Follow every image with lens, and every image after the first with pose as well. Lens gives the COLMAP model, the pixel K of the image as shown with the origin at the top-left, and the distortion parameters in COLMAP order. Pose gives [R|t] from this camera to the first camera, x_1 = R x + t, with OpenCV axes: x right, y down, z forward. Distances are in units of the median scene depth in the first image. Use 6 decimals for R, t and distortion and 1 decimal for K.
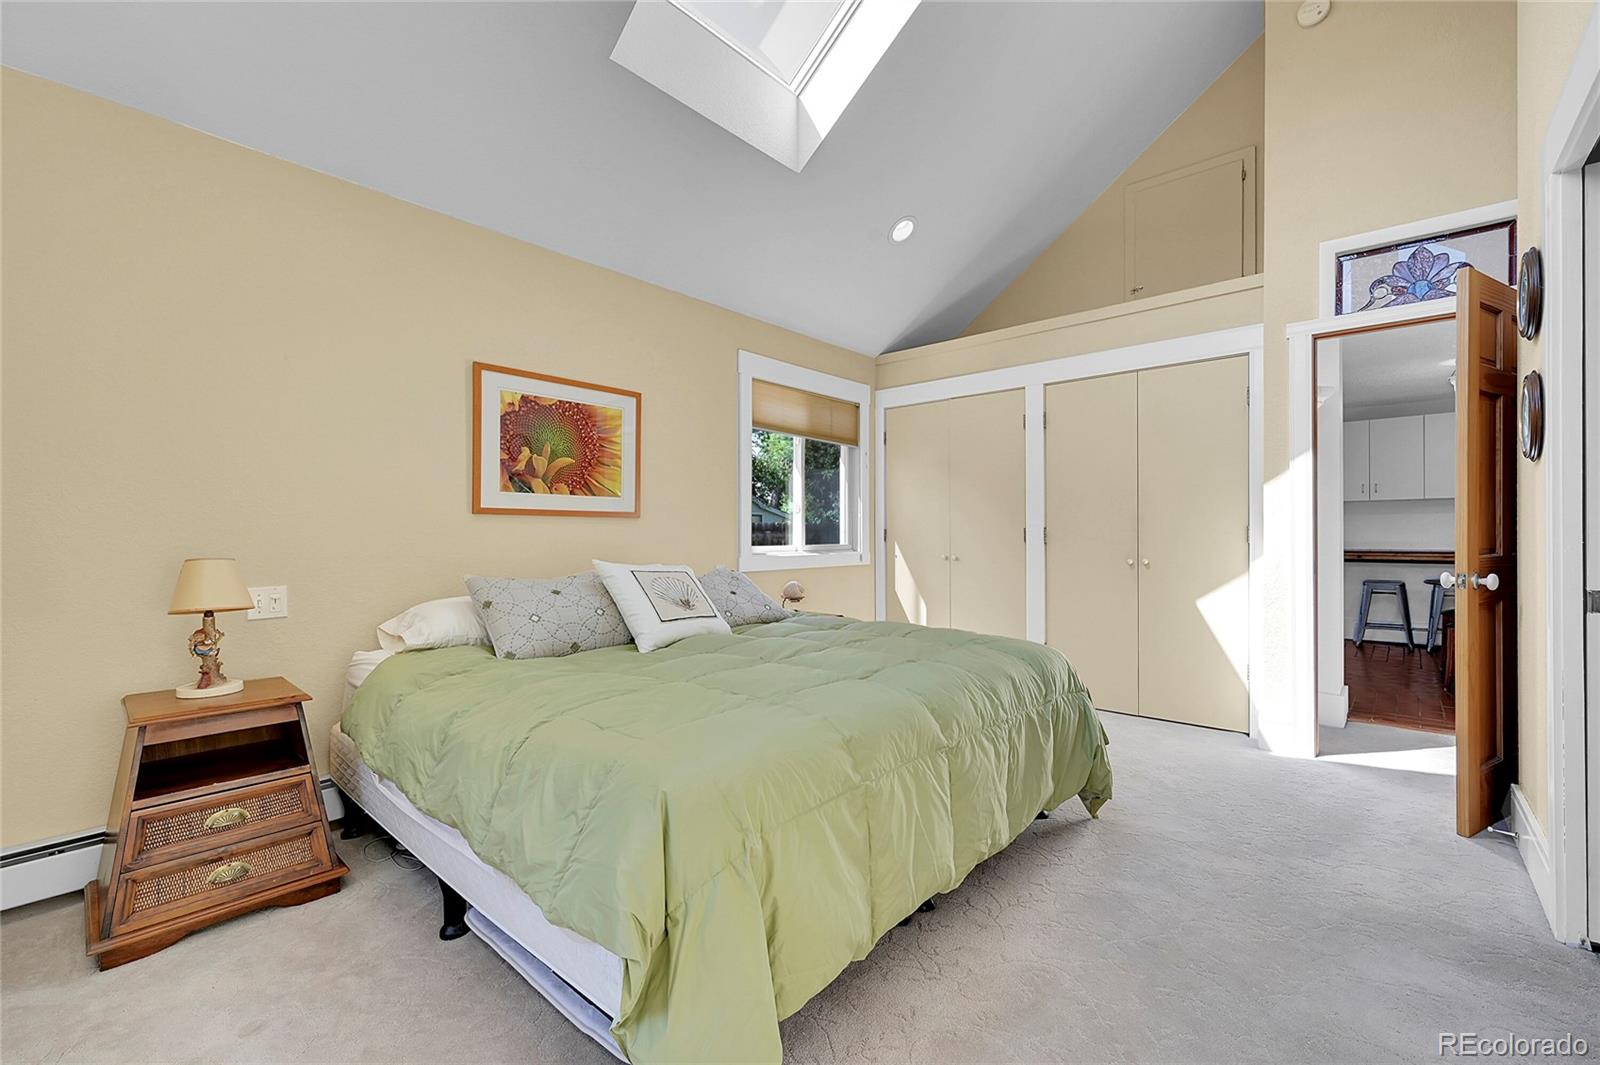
lens RADIAL K [[658.4, 0, 796.2], [0, 658.4, 534.4], [0, 0, 1]] dist [-0.001931, 0.000198]
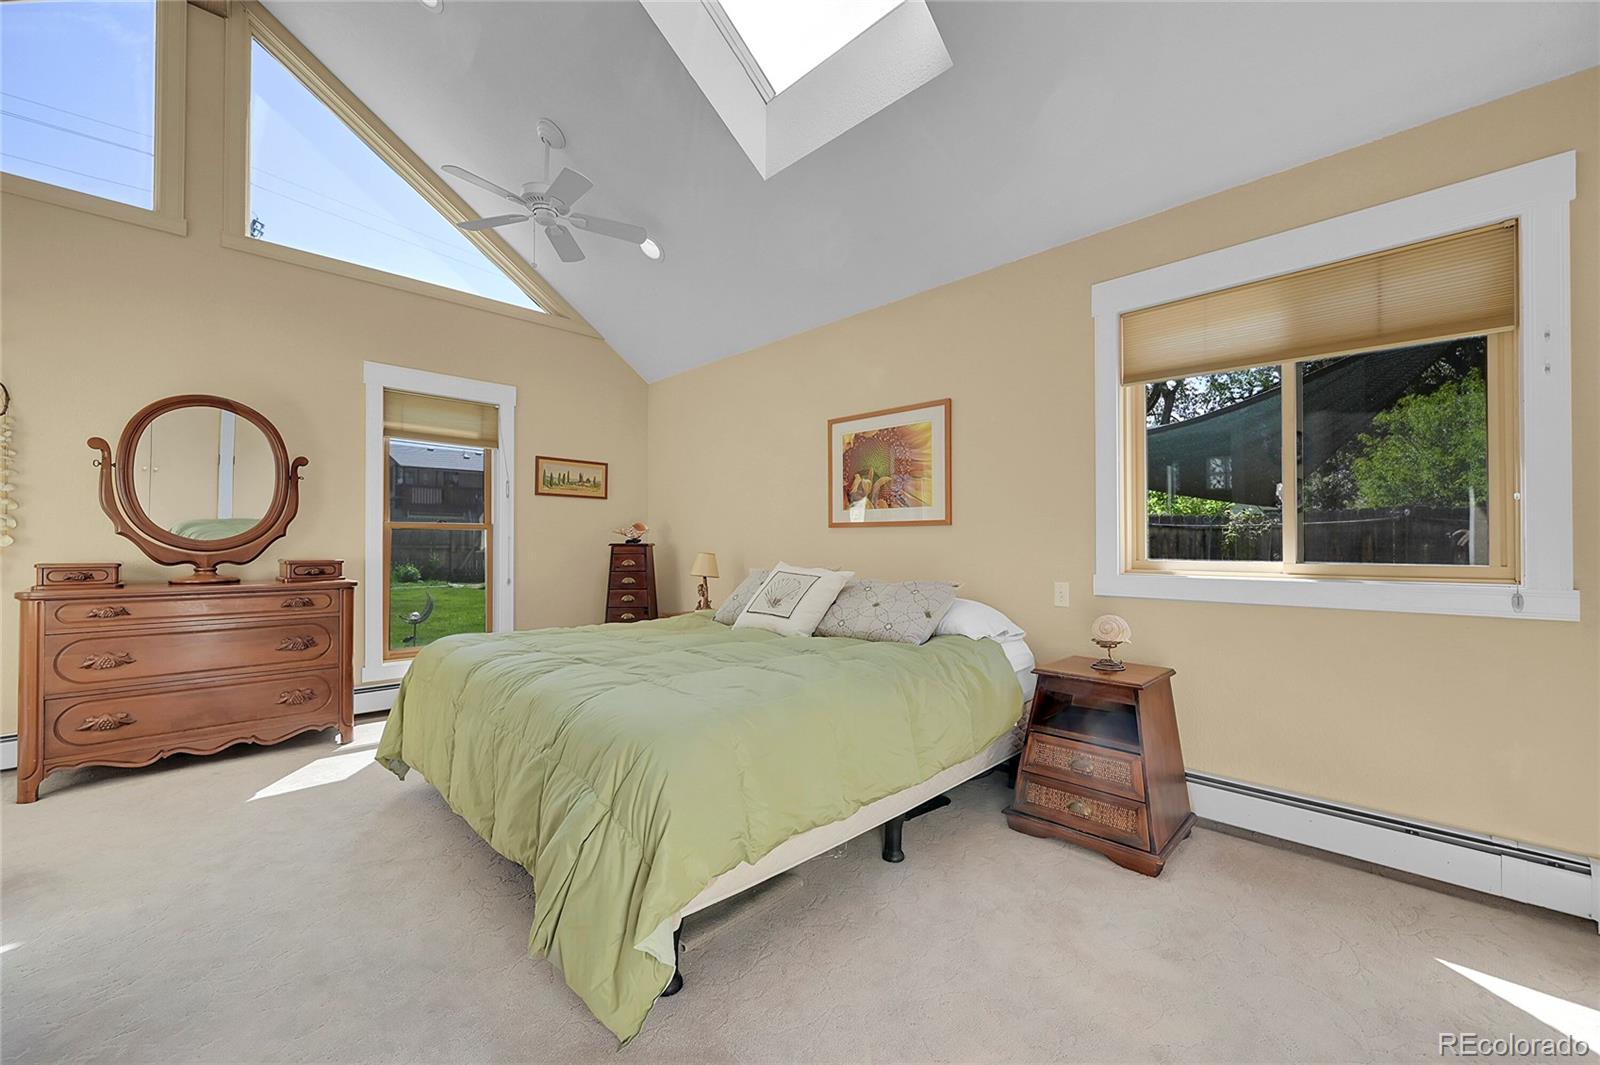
lens RADIAL K [[658.4, 0, 793.8], [0, 658.4, 538.2], [0, 0, 1]] dist [-0.001931, 0.000198]
pose [[-0.078421, -0.001043, -0.996920, 0.795843], [0.001110, 0.999999, -0.001133, -0.005385], [0.996920, -0.001196, -0.078420, 0.885059]]
